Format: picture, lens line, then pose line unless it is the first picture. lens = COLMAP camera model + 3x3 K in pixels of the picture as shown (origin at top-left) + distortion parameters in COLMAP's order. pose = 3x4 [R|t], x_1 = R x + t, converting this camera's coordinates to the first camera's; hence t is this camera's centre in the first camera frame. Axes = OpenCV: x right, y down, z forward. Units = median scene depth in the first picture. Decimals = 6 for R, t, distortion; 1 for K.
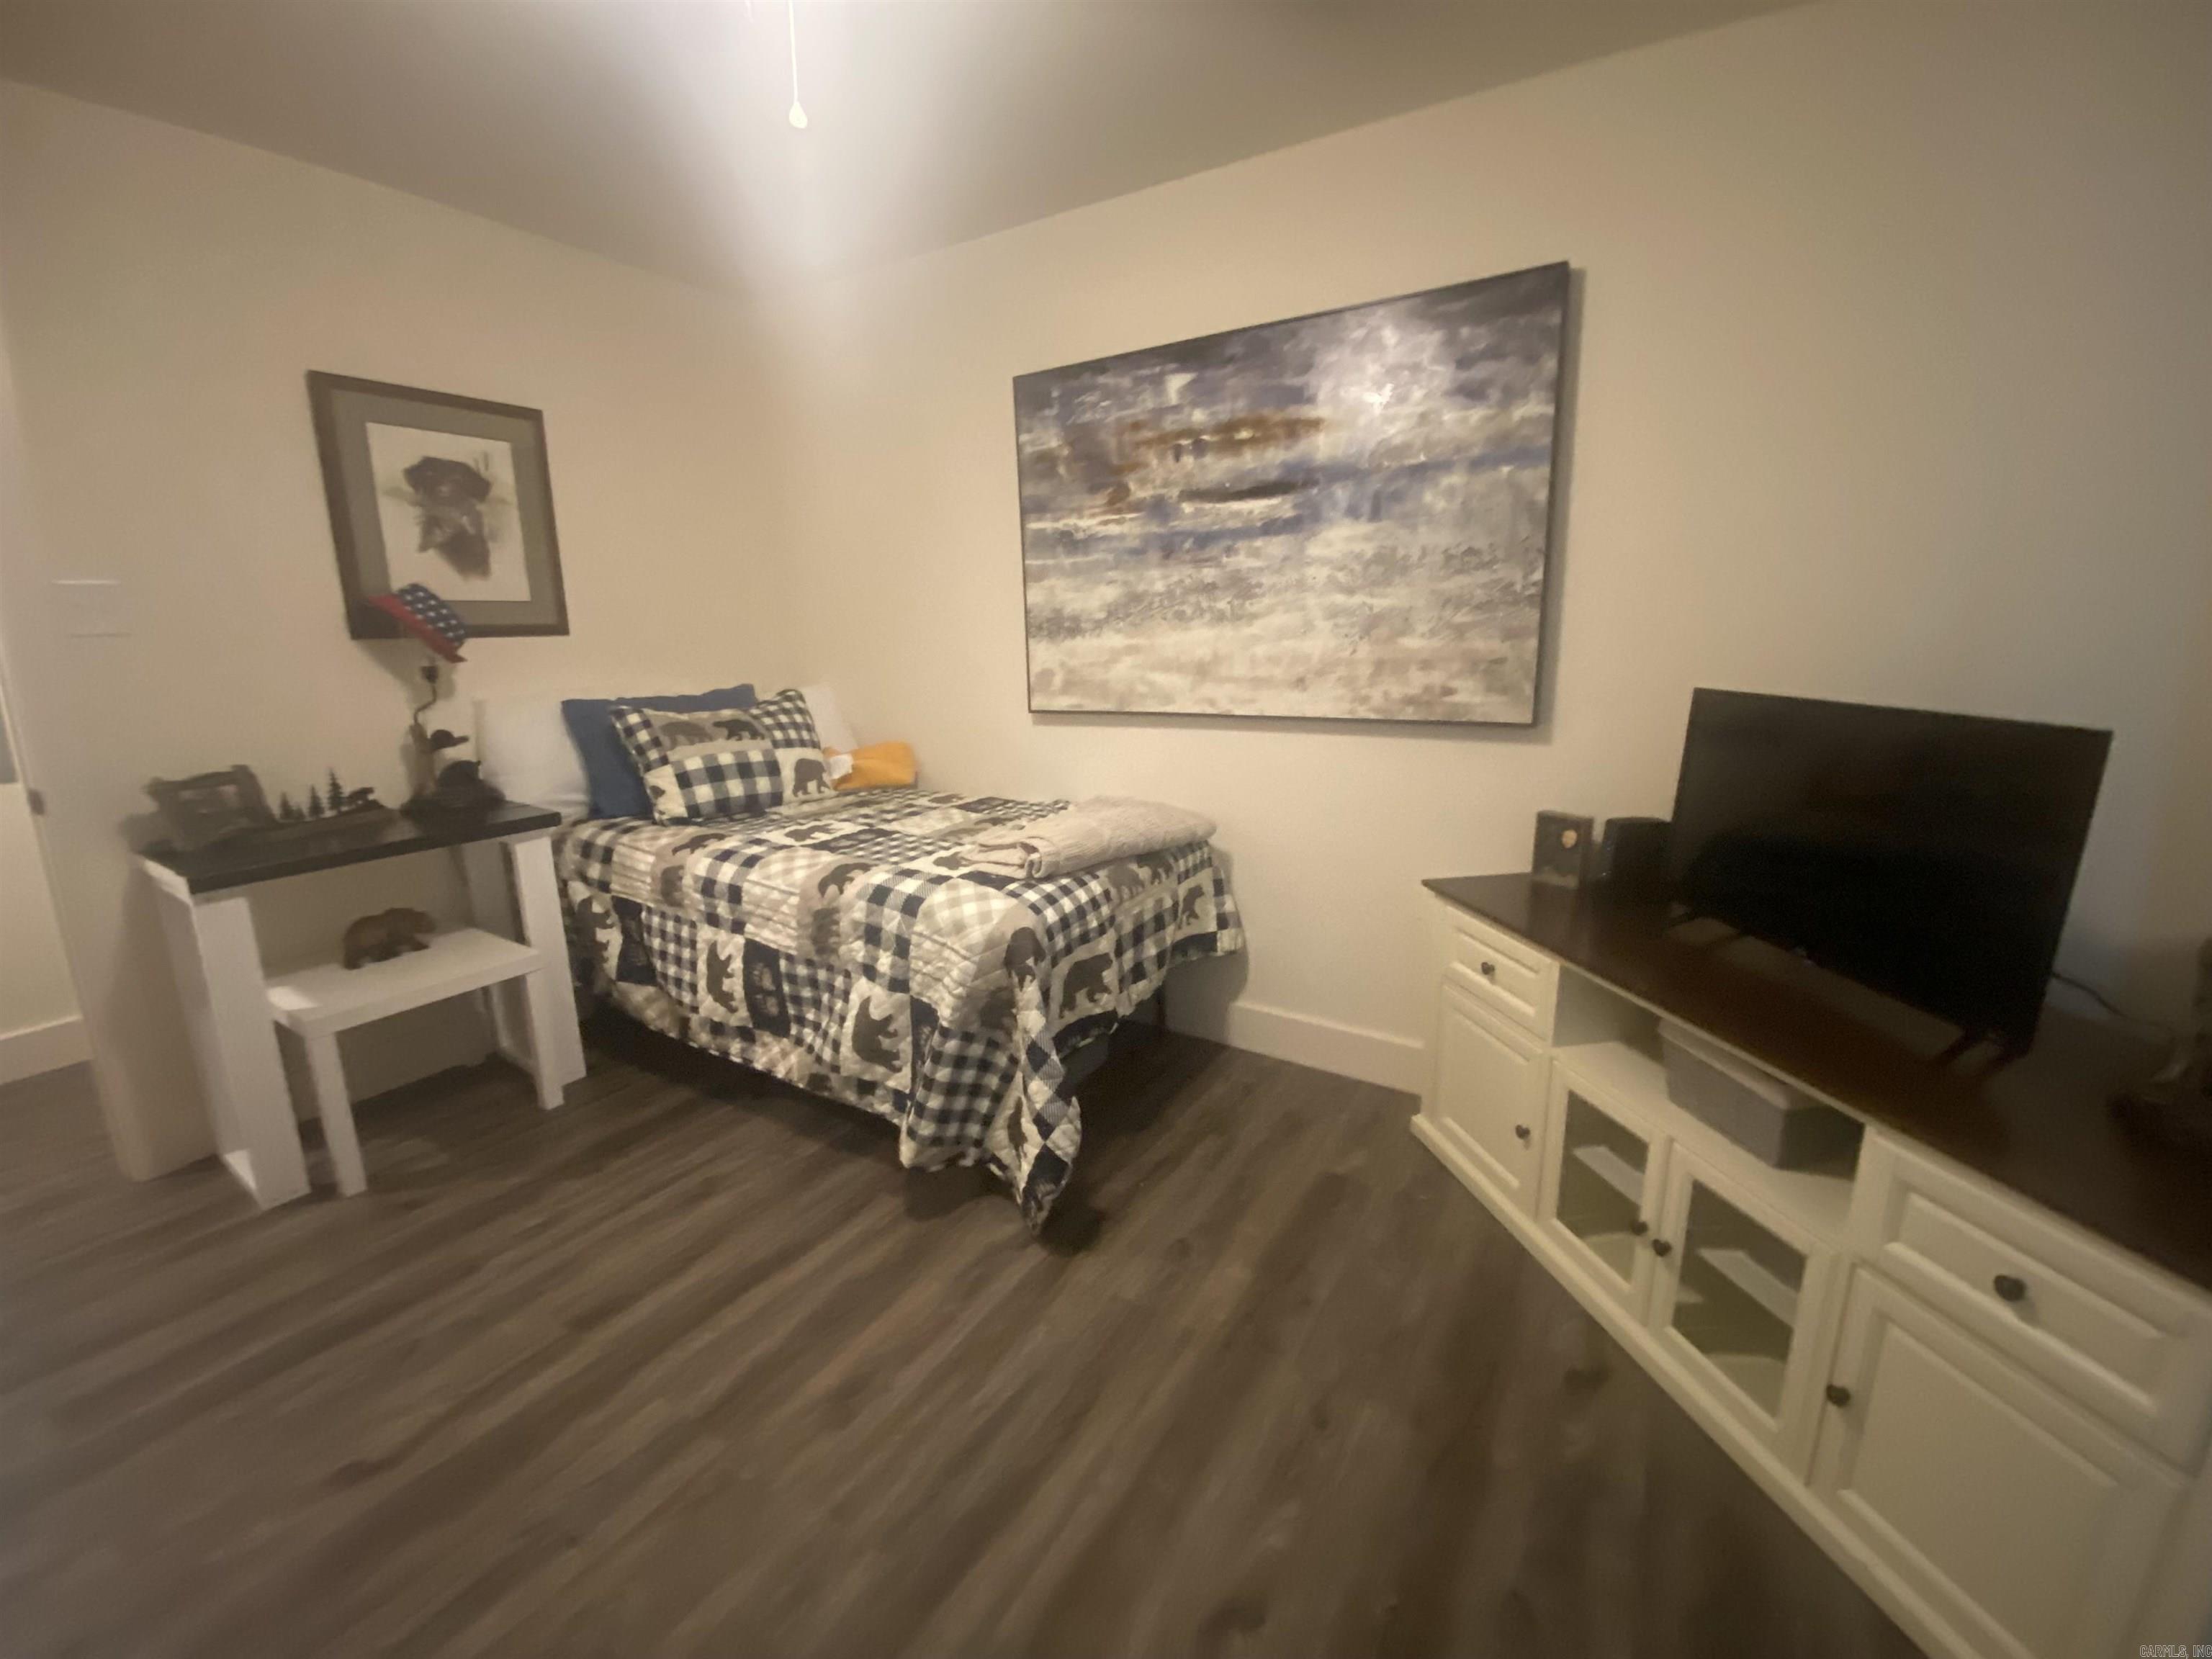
lens RADIAL K [[903.3, 0, 1110.9], [0, 903.3, 837.5], [0, 0, 1]] dist [0.022859, -0.020522]
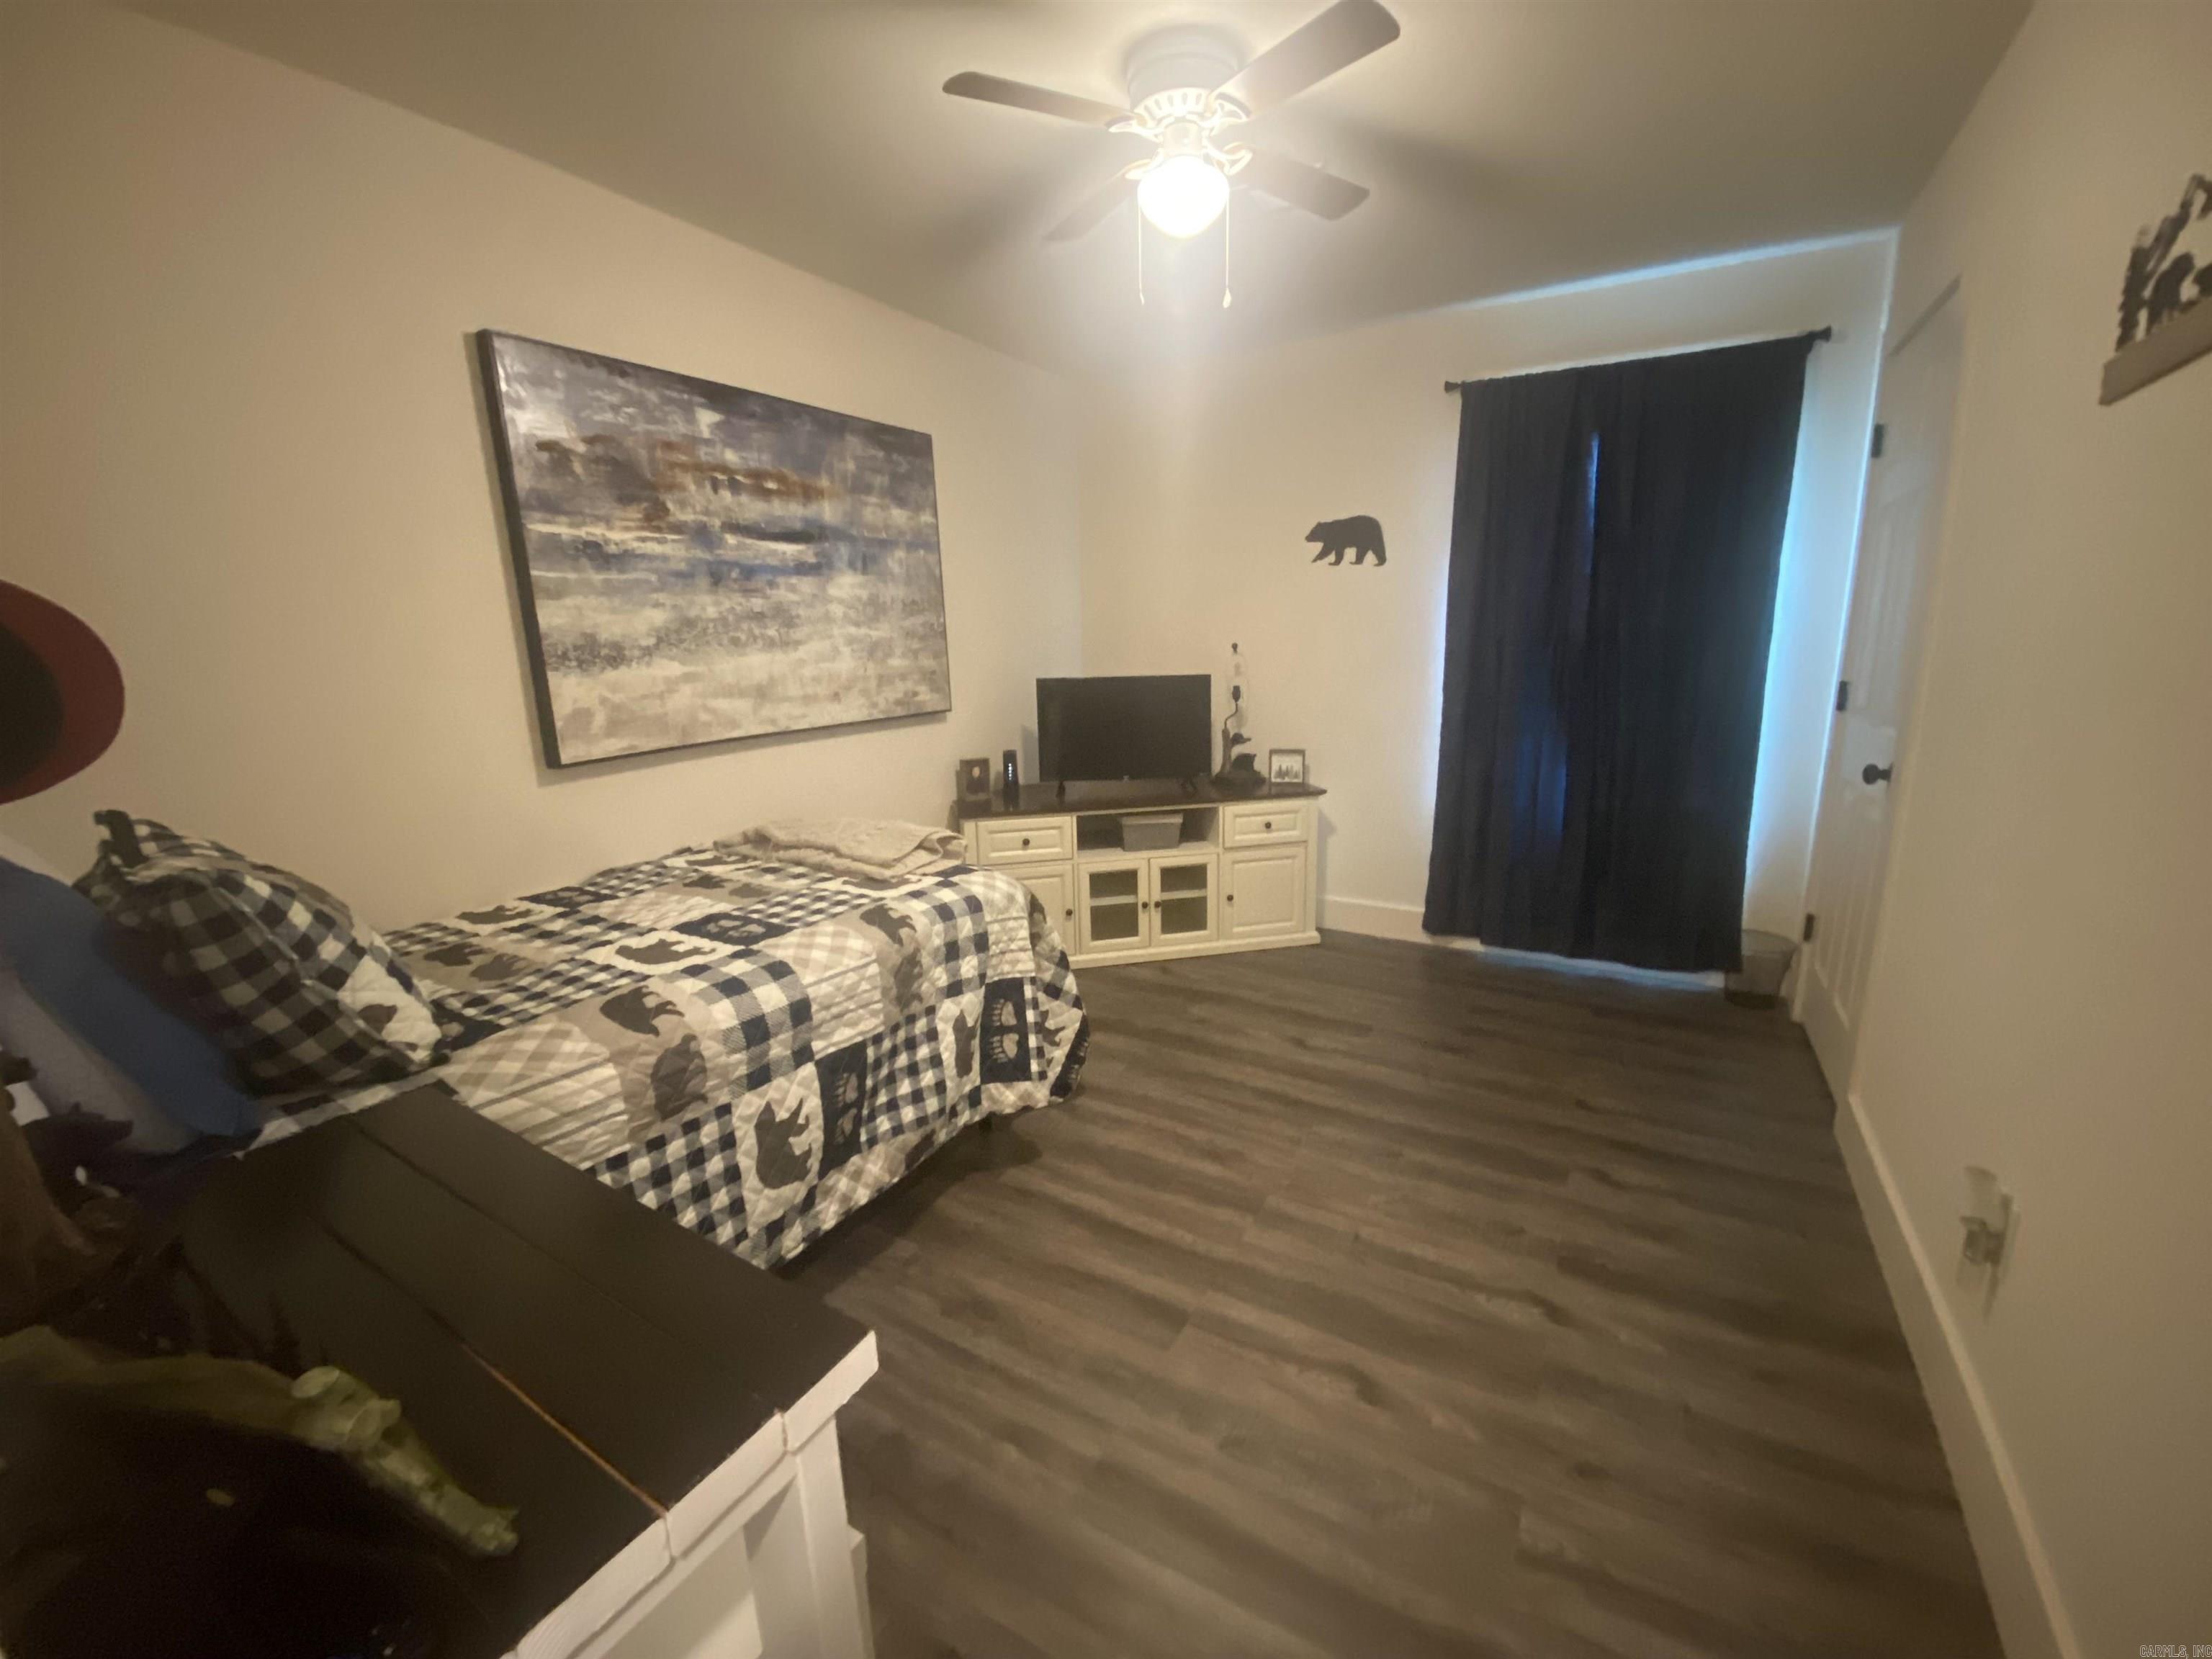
lens RADIAL K [[903.3, 0, 1122.4], [0, 903.3, 836.0], [0, 0, 1]] dist [0.022859, -0.020522]
pose [[-0.055151, -0.205495, 0.977103, -1.044570], [0.240549, 0.947034, 0.212749, -0.156472], [-0.969069, 0.246775, -0.002799, 0.656910]]
